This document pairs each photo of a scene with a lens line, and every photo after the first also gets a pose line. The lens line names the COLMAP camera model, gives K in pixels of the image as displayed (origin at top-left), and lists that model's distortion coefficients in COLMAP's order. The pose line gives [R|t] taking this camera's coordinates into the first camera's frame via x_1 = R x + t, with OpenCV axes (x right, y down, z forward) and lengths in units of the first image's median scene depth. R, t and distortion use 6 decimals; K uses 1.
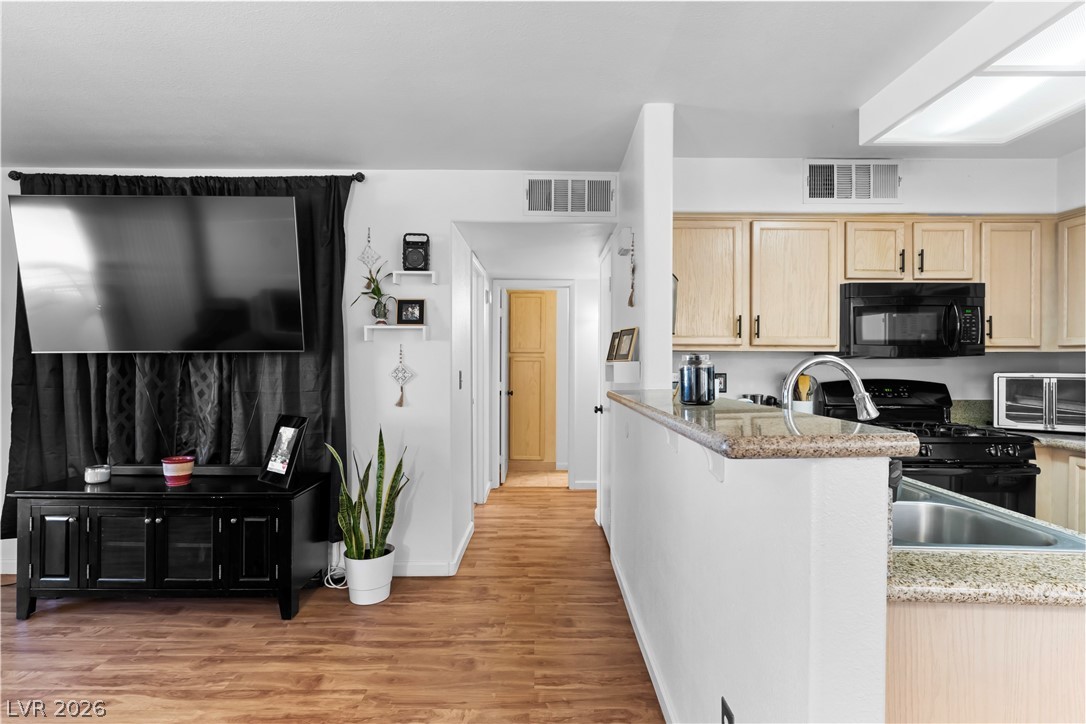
lens RADIAL K [[558.1, 0, 546.5], [0, 558.1, 361.2], [0, 0, 1]] dist [-0.005263, 0.003575]
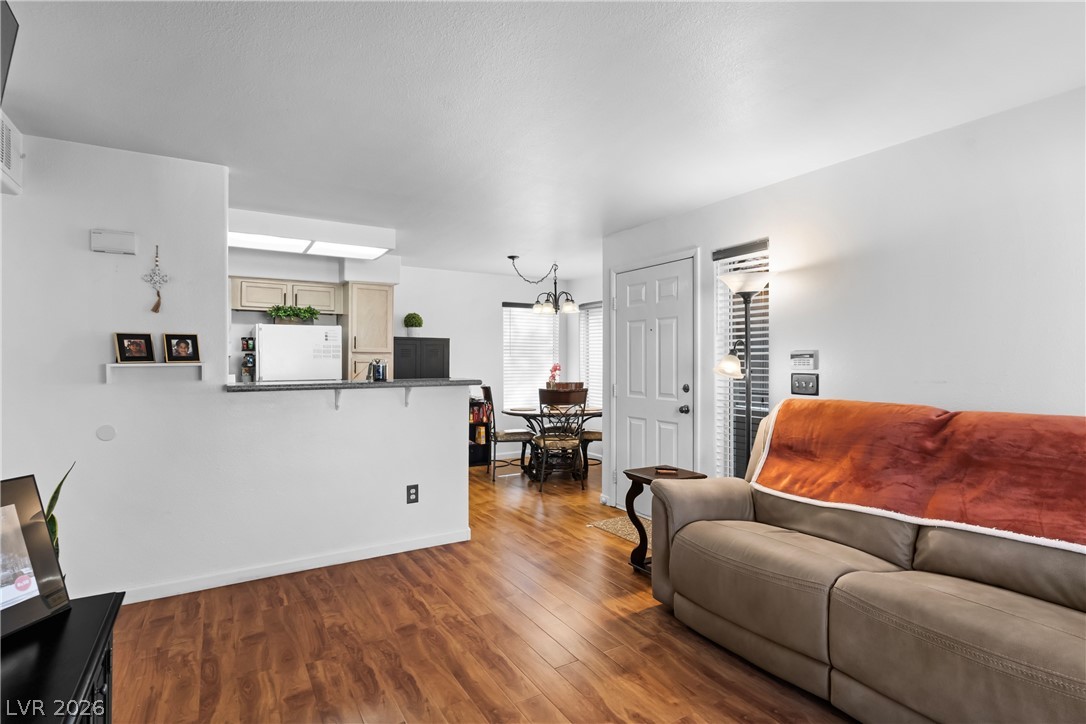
lens RADIAL K [[546.9, 0, 542.4], [0, 546.9, 356.2], [0, 0, 1]] dist [-0.000261, 0.000374]
pose [[-0.510078, 0.004285, 0.860118, -1.042832], [0.000348, 0.999989, -0.004776, -0.006997], [-0.860128, -0.002136, -0.510074, 0.807941]]
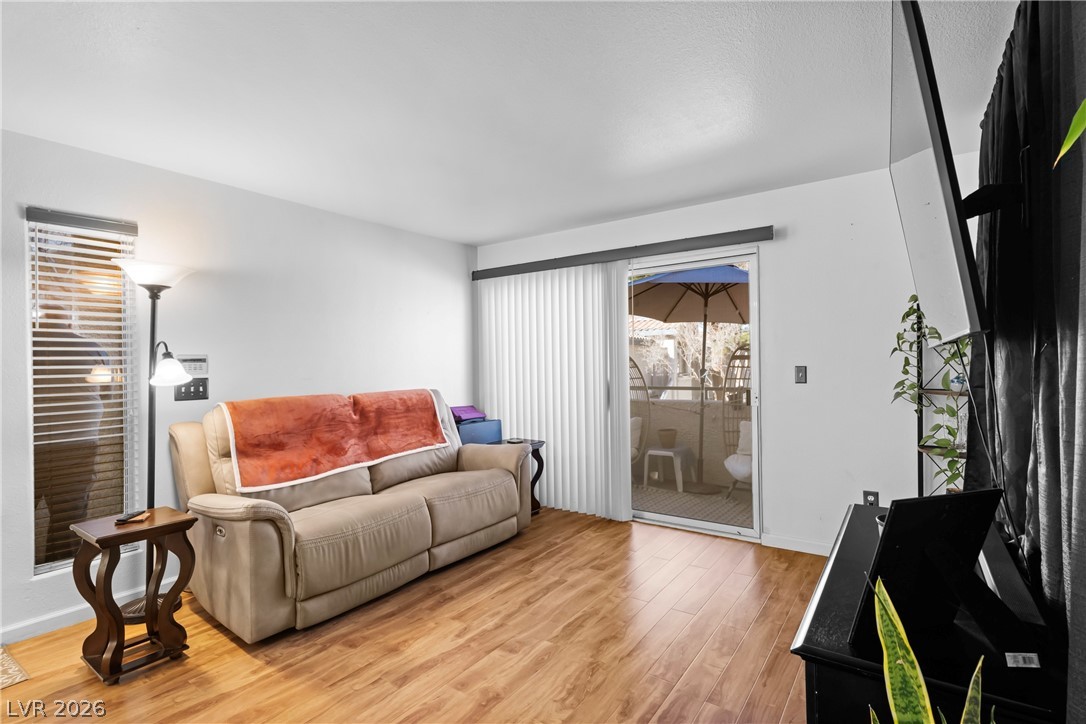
lens RADIAL K [[516.7, 0, 543.4], [0, 516.7, 363.1], [0, 0, 1]] dist [0.002673, -0.000391]
pose [[-0.587913, 0.006982, -0.808894, 0.012194], [0.012488, 0.999922, -0.000445, 0.001069], [0.808828, -0.010364, -0.587954, 0.953737]]
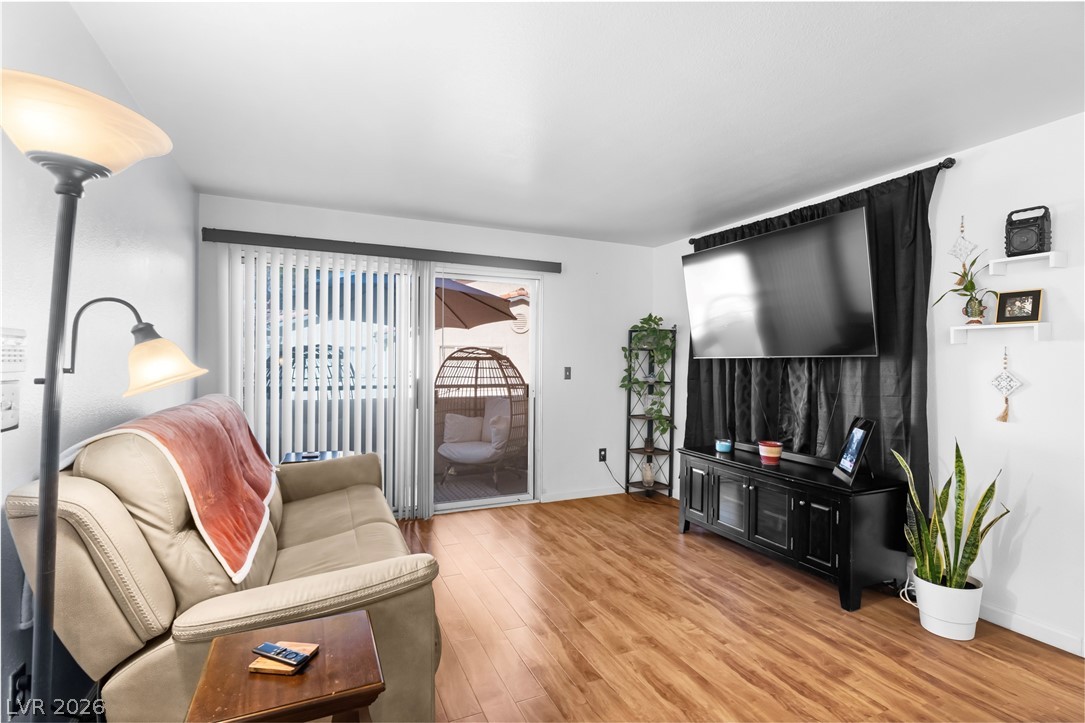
lens RADIAL K [[516.2, 0, 541.8], [0, 516.2, 361.6], [0, 0, 1]] dist [0.002673, -0.000391]
pose [[0.404585, 0.003025, -0.914496, 0.173636], [-0.011096, 0.999937, -0.001601, 0.000900], [0.914433, 0.010795, 0.404593, 0.063156]]
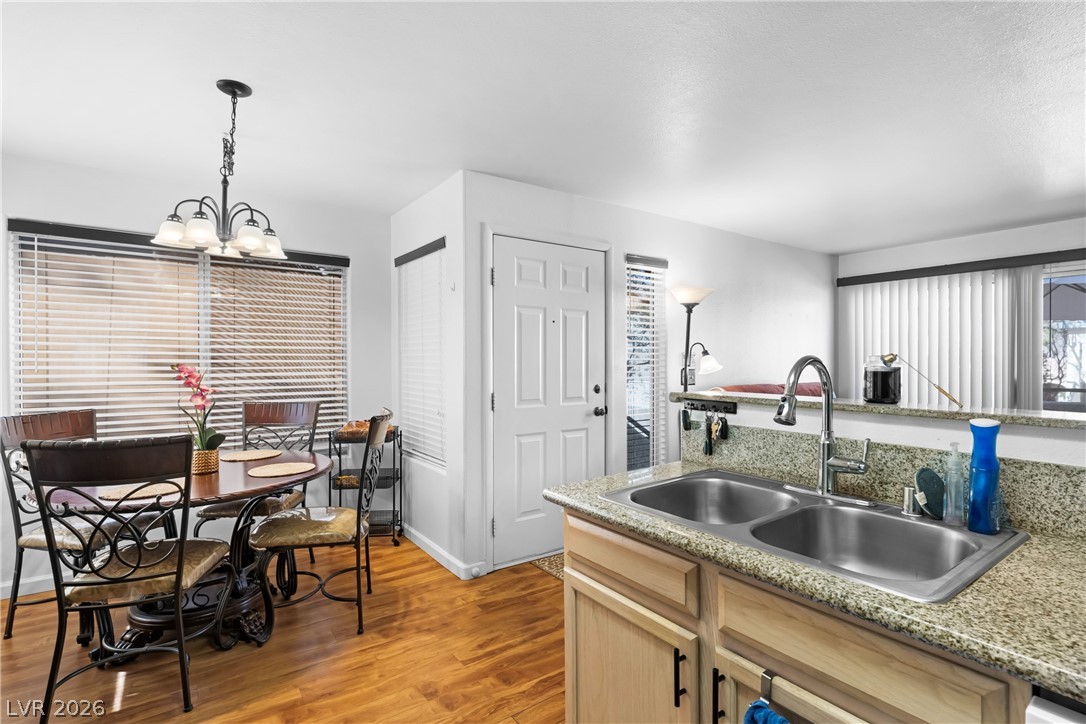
lens RADIAL K [[516.7, 0, 552.7], [0, 516.7, 363.1], [0, 0, 1]] dist [0.002673, -0.000391]
pose [[-0.813017, 0.001627, -0.582238, 0.690617], [-0.002025, 0.999982, 0.005623, -0.001000], [0.582236, 0.005751, -0.812999, 0.729249]]
